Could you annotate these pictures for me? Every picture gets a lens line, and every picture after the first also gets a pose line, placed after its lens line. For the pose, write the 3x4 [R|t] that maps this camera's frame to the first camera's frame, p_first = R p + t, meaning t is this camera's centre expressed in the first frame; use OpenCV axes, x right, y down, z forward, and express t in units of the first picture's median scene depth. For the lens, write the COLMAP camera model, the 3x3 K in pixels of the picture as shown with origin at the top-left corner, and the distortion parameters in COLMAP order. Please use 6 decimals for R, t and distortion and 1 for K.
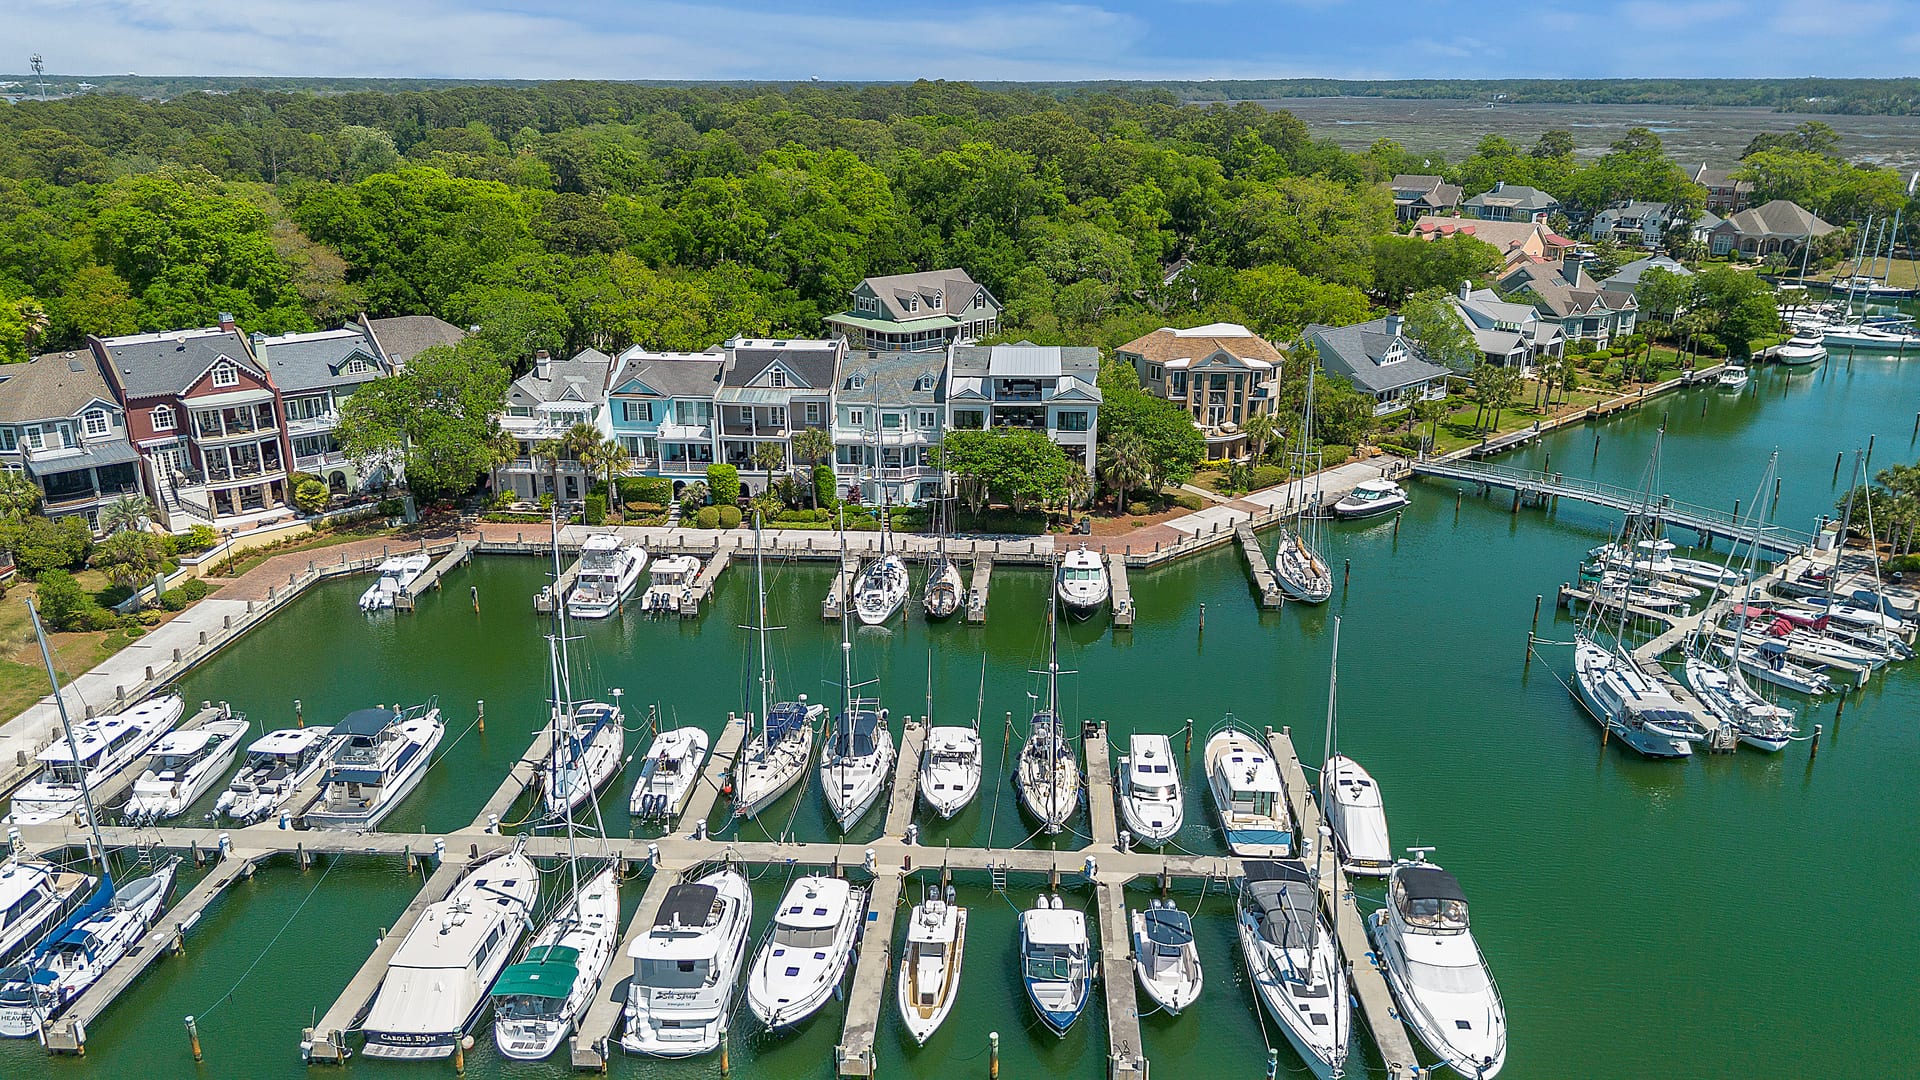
lens RADIAL K [[1361.5, 0, 962.2], [0, 1361.5, 541.2], [0, 0, 1]] dist [0.033542, -0.003179]
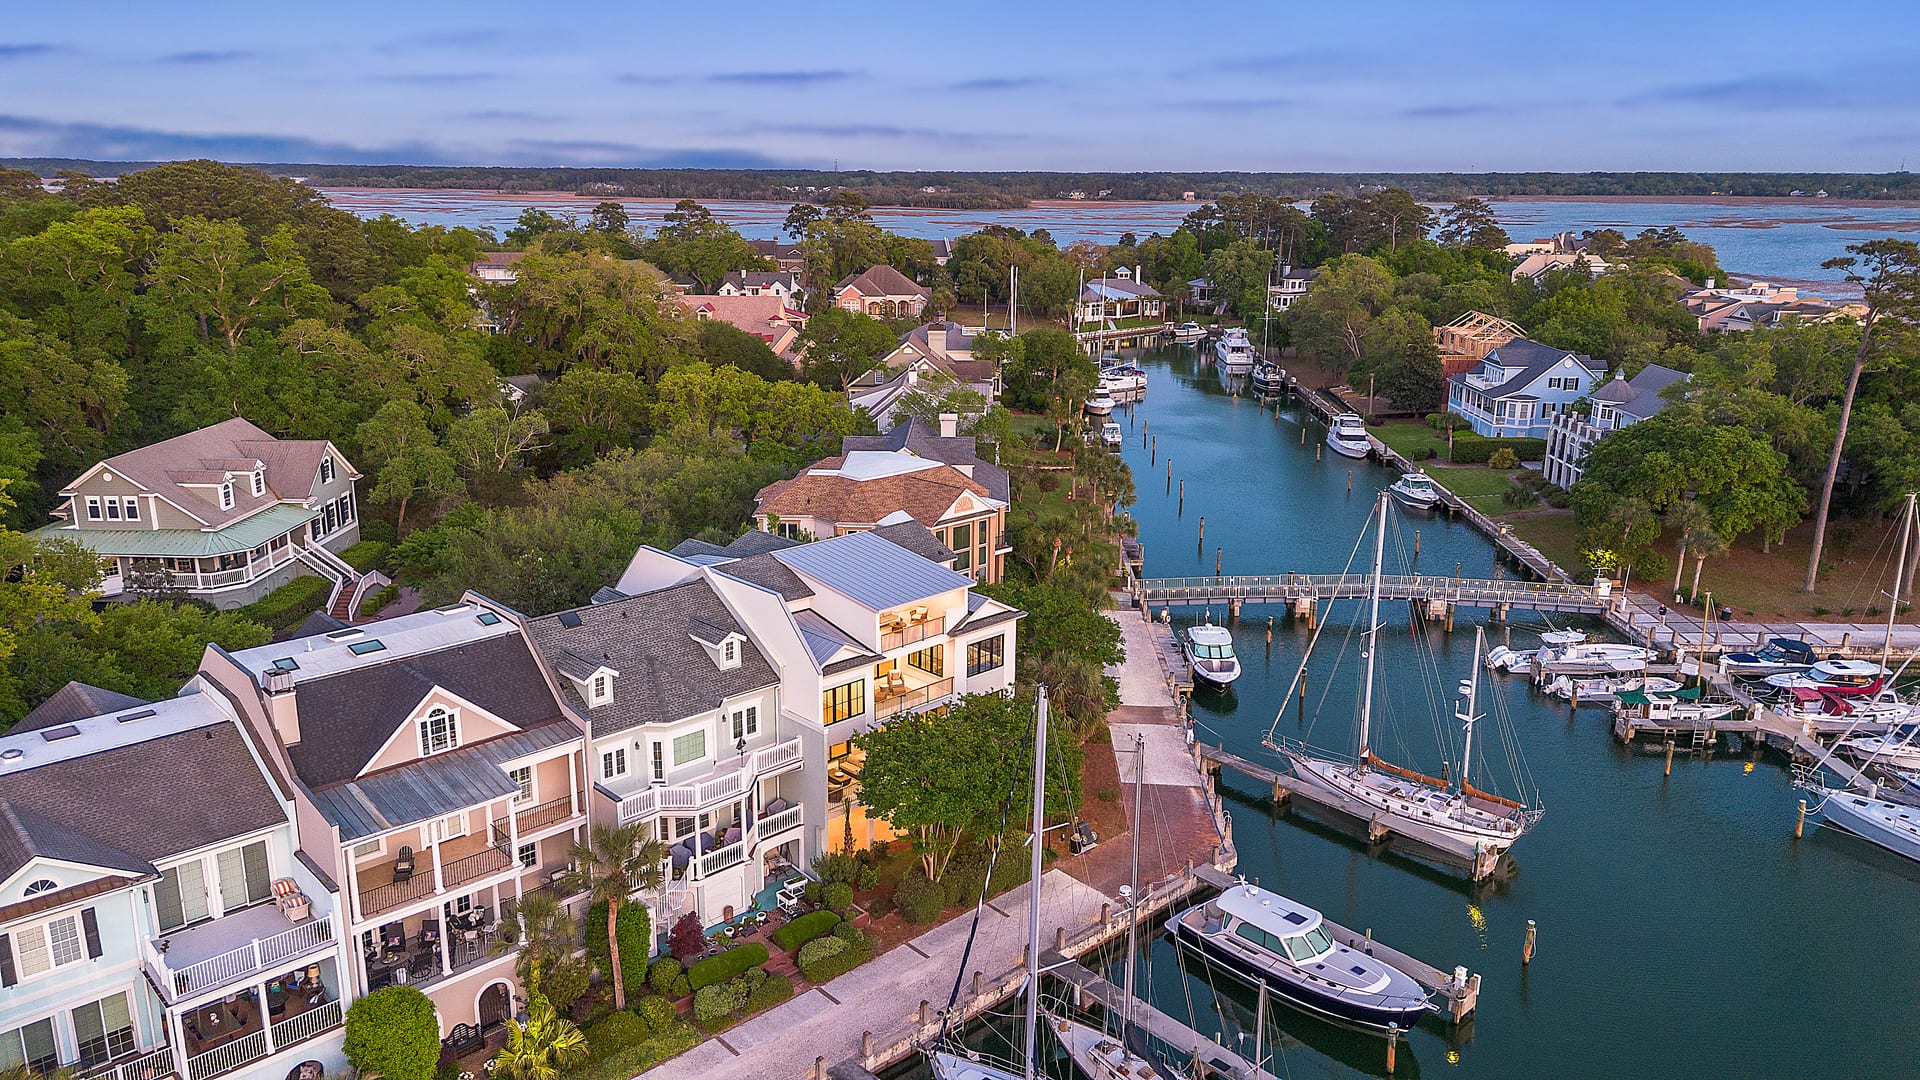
lens RADIAL K [[1358.9, 0, 961.6], [0, 1358.9, 503.2], [0, 0, 1]] dist [0.022852, -0.000495]
pose [[0.681175, -0.168658, 0.712429, -0.301044], [0.227018, 0.973797, 0.013474, -0.152130], [-0.696034, 0.152556, 0.701615, 0.572784]]
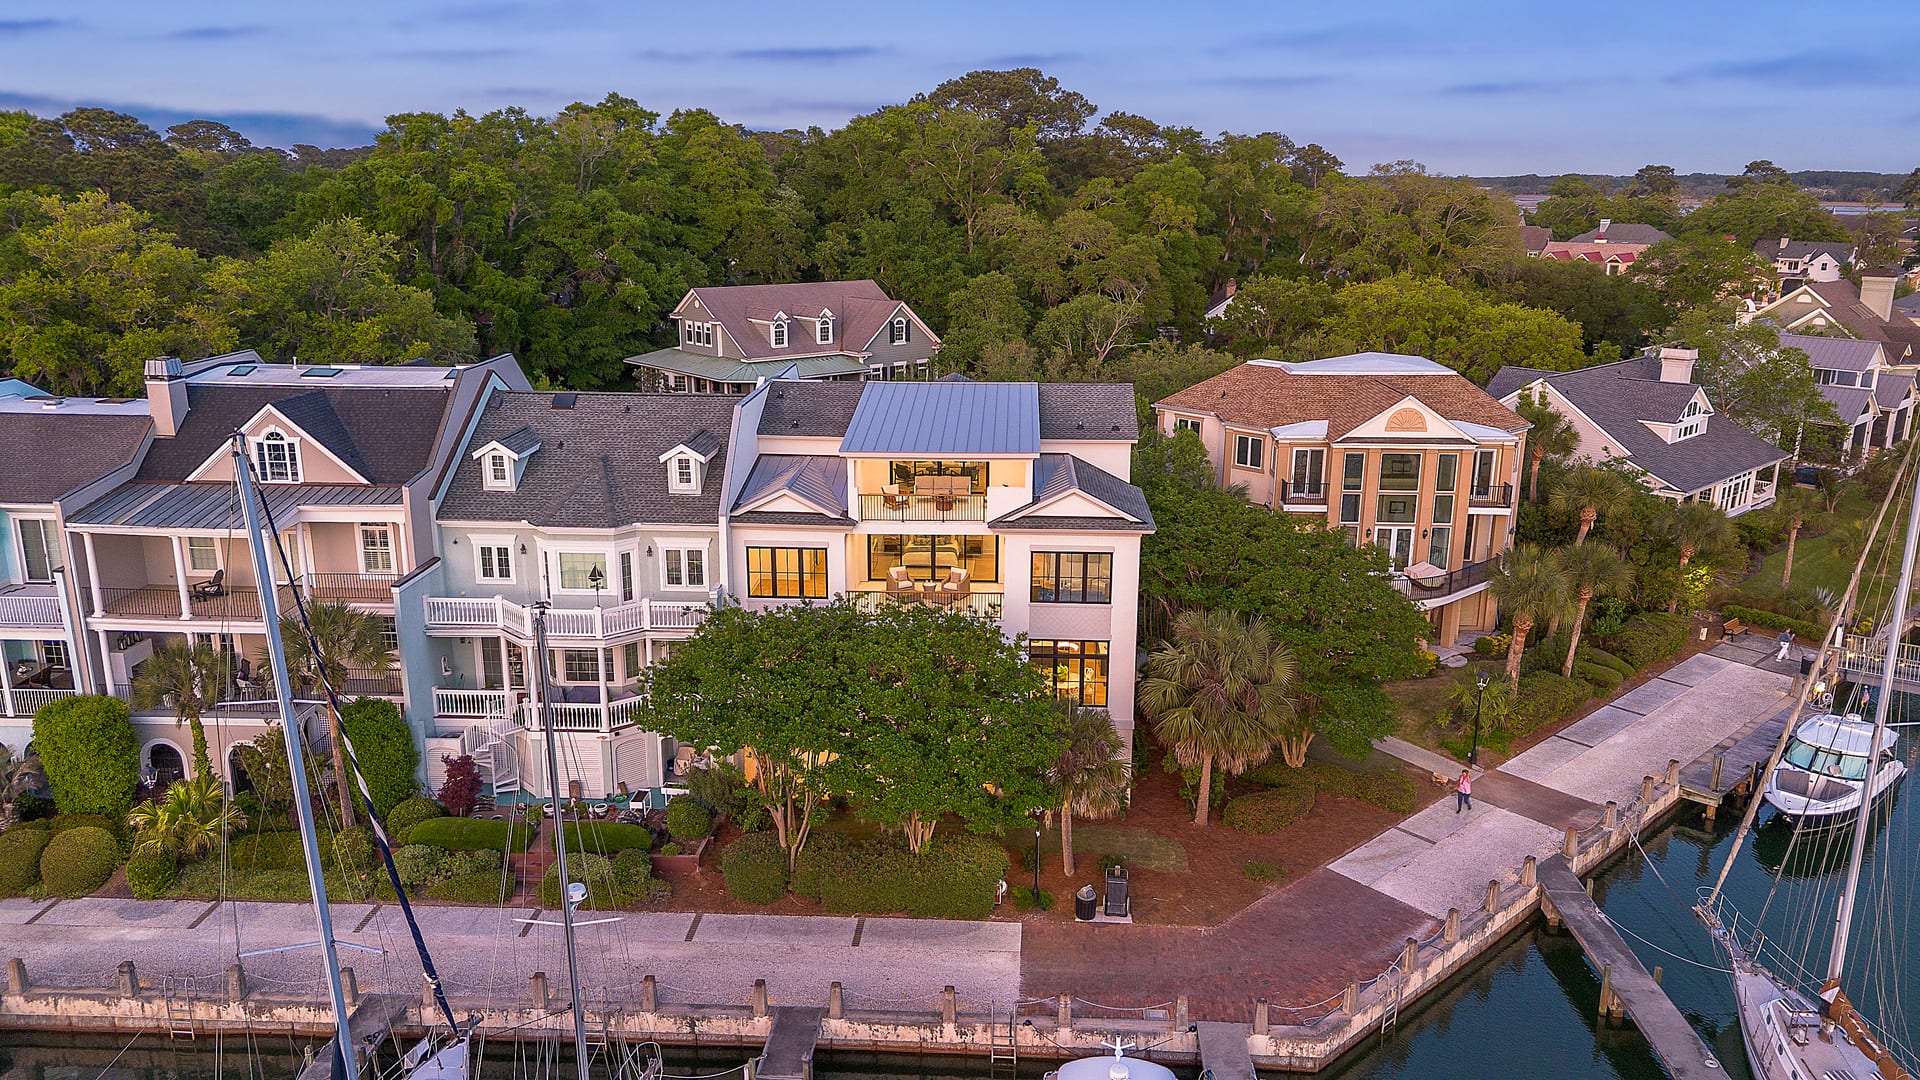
lens RADIAL K [[1364.2, 0, 963.3], [0, 1364.2, 540.3], [0, 0, 1]] dist [0.018937, 0.000617]
pose [[0.999884, 0.001398, 0.015152, 0.044099], [-0.000381, 0.997757, -0.066933, -0.070590], [-0.015212, 0.066920, 0.997642, 0.608223]]
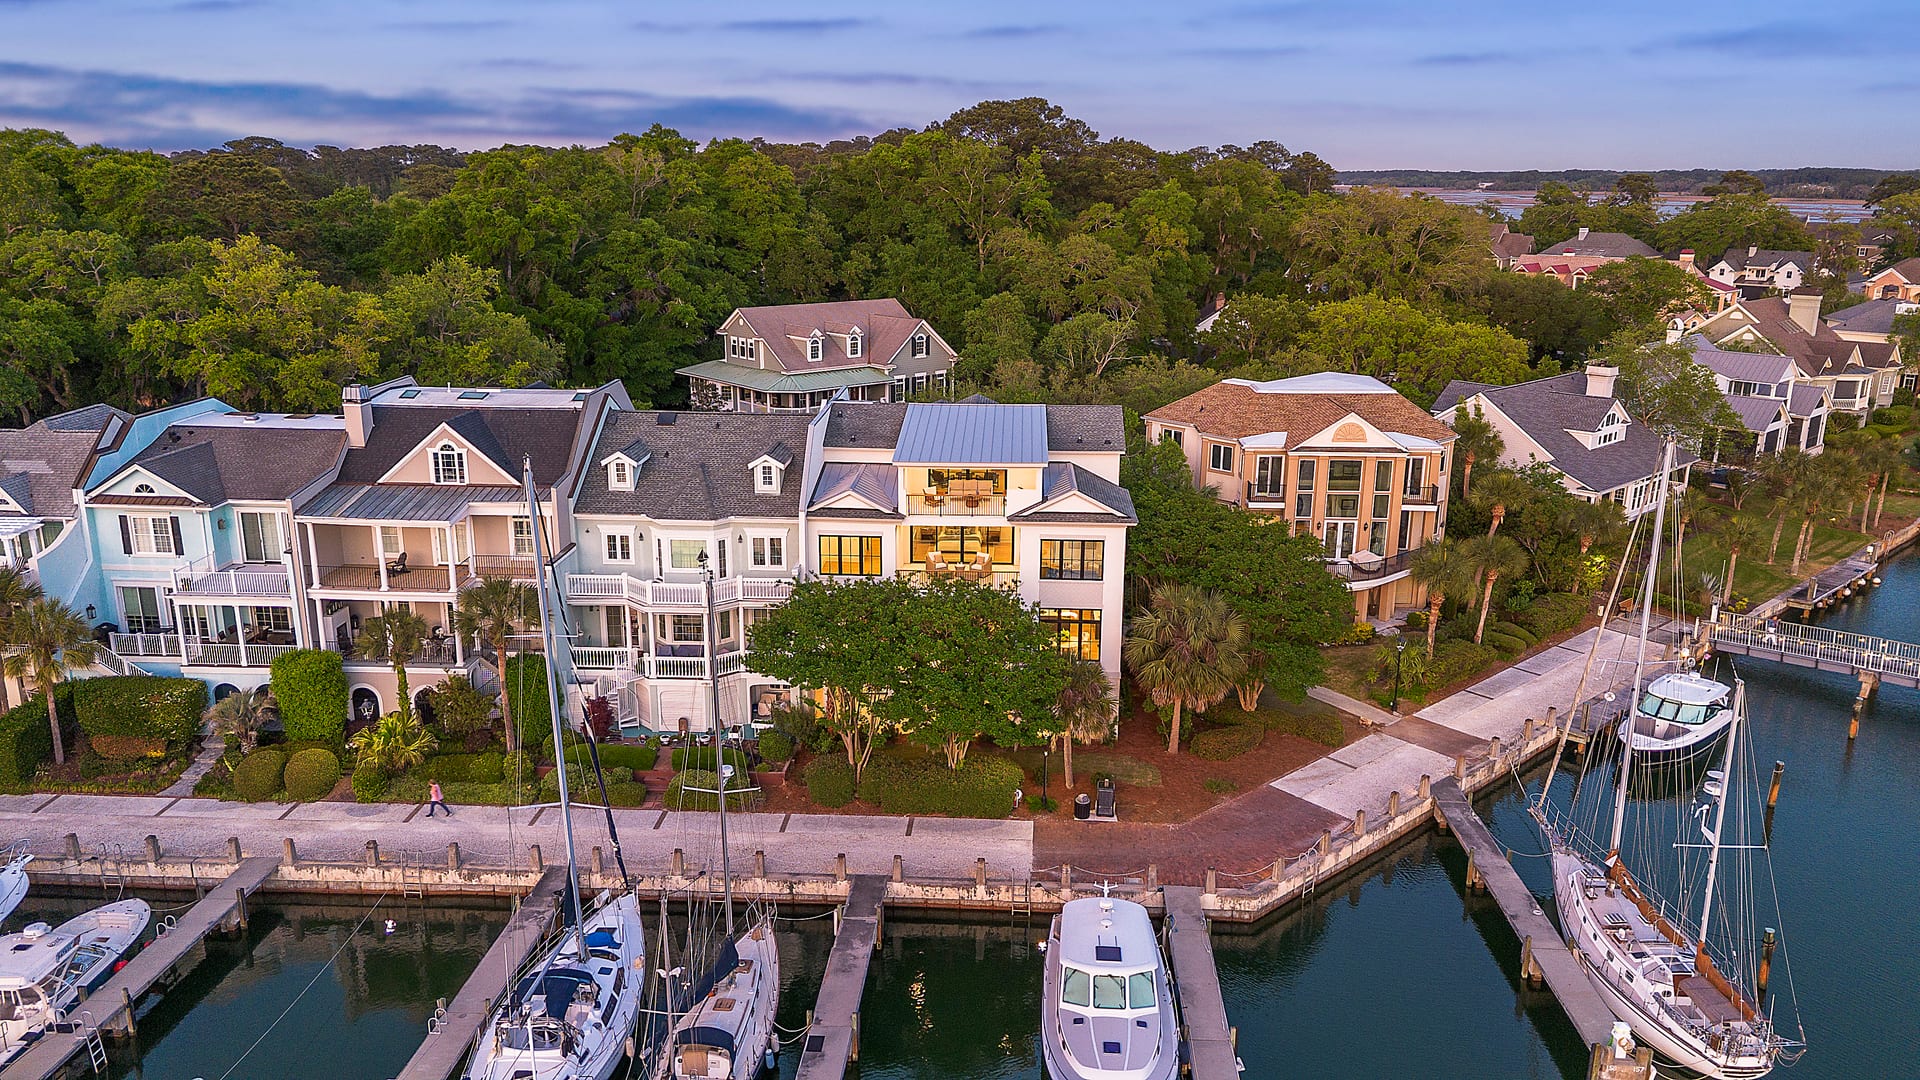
lens RADIAL K [[1361.5, 0, 962.2], [0, 1361.5, 541.2], [0, 0, 1]] dist [0.033542, -0.003179]
pose [[0.999912, 0.003591, 0.012744, 0.035322], [-0.002802, 0.998110, -0.061381, -0.063009], [-0.012940, 0.061340, 0.998033, 0.510903]]
